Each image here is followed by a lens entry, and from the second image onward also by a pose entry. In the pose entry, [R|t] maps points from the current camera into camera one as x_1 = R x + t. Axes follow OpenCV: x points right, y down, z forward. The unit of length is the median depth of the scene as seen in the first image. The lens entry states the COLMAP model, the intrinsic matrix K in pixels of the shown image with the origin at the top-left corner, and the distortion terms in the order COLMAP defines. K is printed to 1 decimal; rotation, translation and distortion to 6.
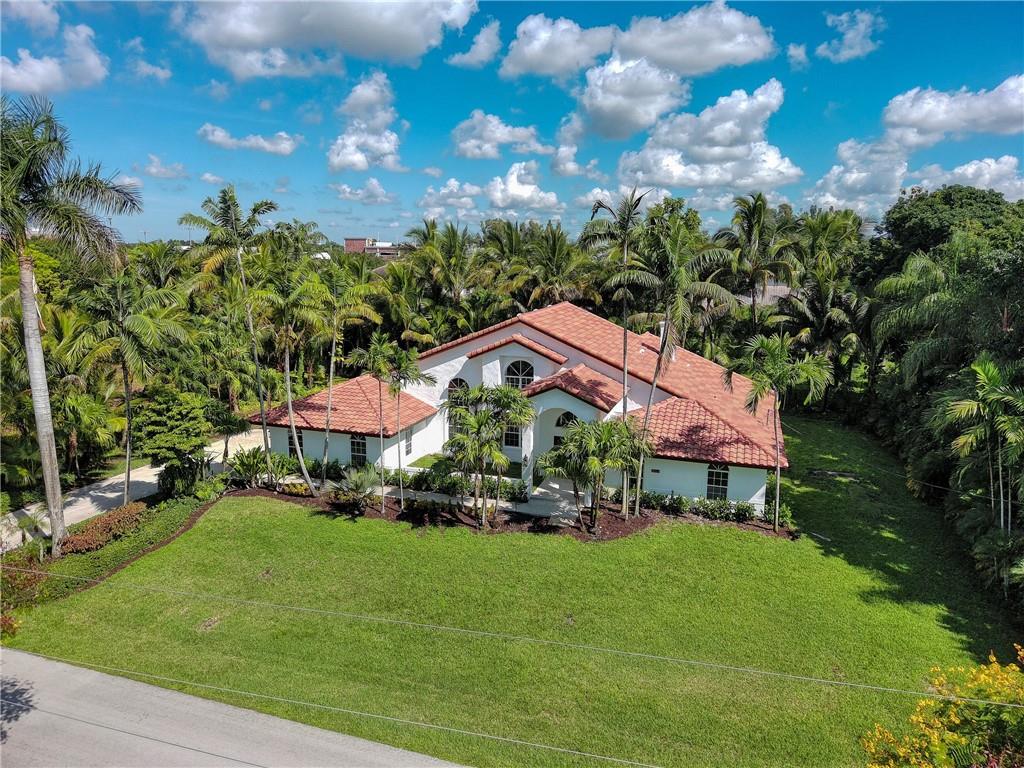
lens RADIAL K [[687.5, 0, 511.8], [0, 687.5, 385.0], [0, 0, 1]] dist [0.026961, 0.001697]
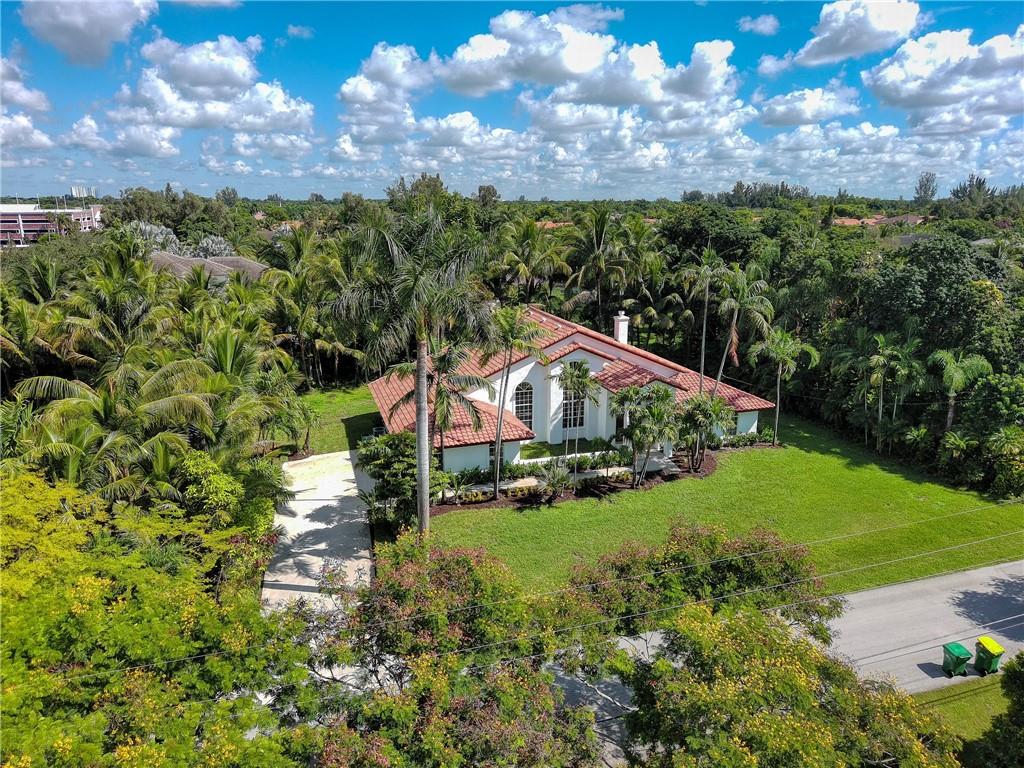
lens RADIAL K [[687.5, 0, 512.2], [0, 687.5, 383.0], [0, 0, 1]] dist [0.026961, 0.001697]
pose [[0.821690, -0.158428, 0.547473, -0.957295], [0.119212, 0.987116, 0.106729, -0.177266], [-0.557328, -0.022433, 0.829989, -0.017250]]
